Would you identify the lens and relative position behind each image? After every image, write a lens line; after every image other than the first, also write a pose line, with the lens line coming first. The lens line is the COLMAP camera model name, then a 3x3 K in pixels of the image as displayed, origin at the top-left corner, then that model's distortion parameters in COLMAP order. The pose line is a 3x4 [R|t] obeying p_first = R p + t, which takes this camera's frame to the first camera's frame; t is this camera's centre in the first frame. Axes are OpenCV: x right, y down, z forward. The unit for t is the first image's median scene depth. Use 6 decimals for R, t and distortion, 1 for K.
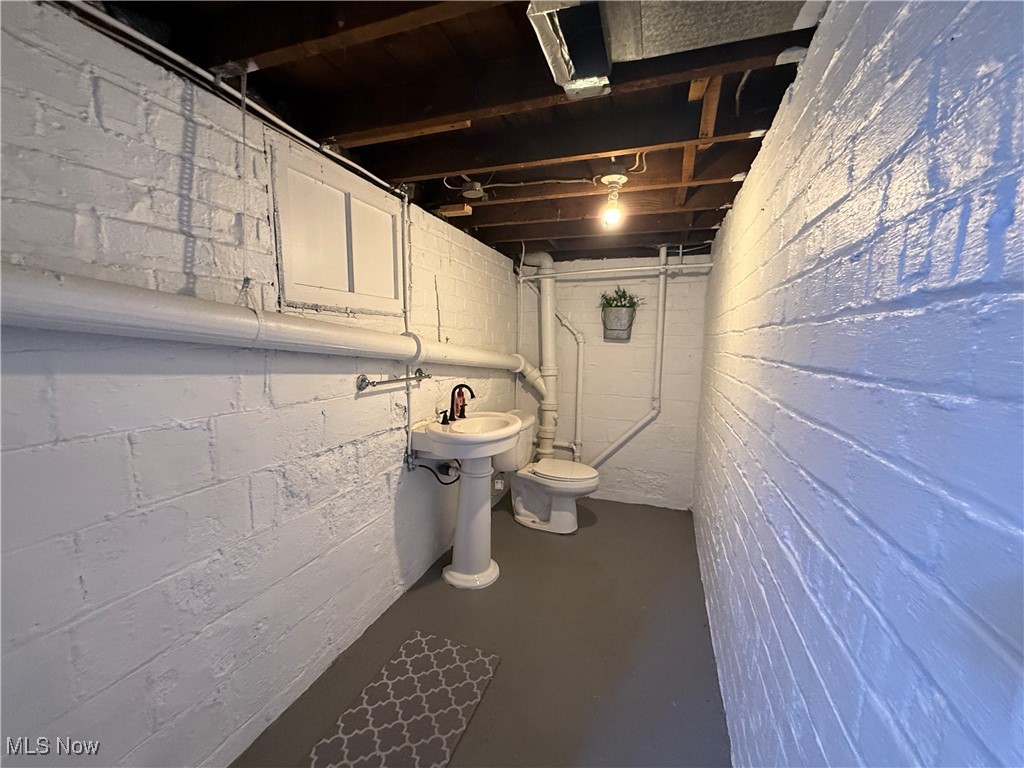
lens RADIAL K [[406.6, 0, 512.0], [0, 406.6, 384.0], [0, 0, 1]] dist [-0.000384, 0.000054]
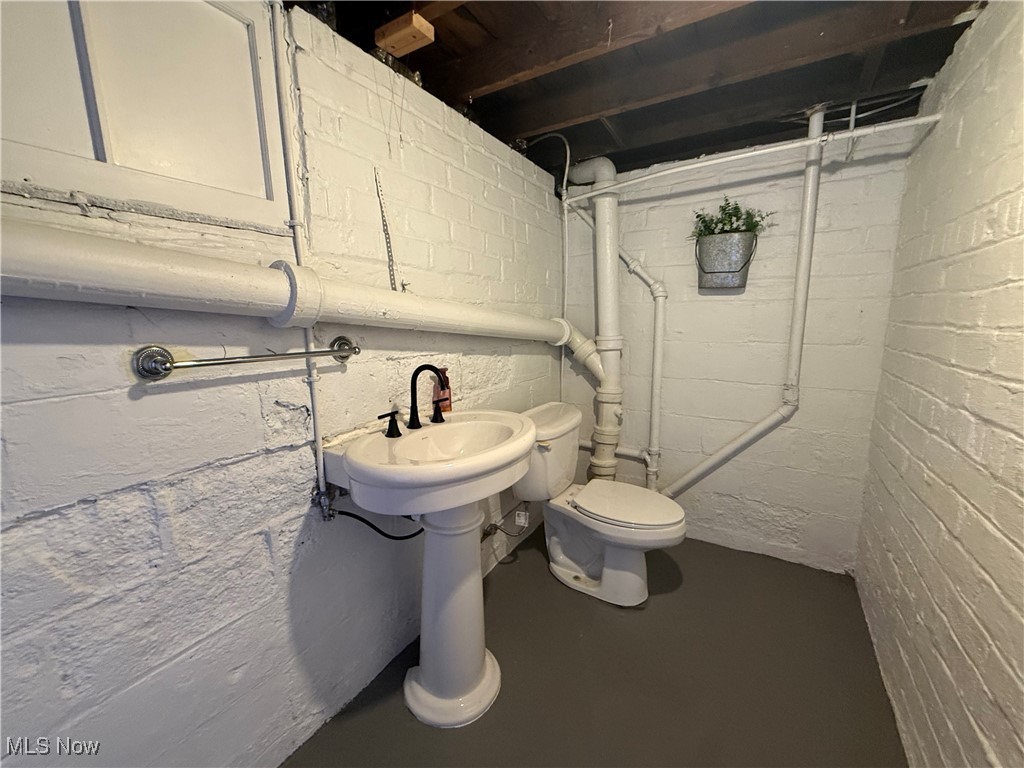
lens RADIAL K [[406.6, 0, 512.0], [0, 406.6, 384.0], [0, 0, 1]] dist [-0.000384, 0.000054]
pose [[0.979561, 0.004191, -0.201105, 0.083306], [0.006179, 0.998684, 0.050909, -0.000124], [0.201053, -0.051112, 0.978246, 0.378478]]
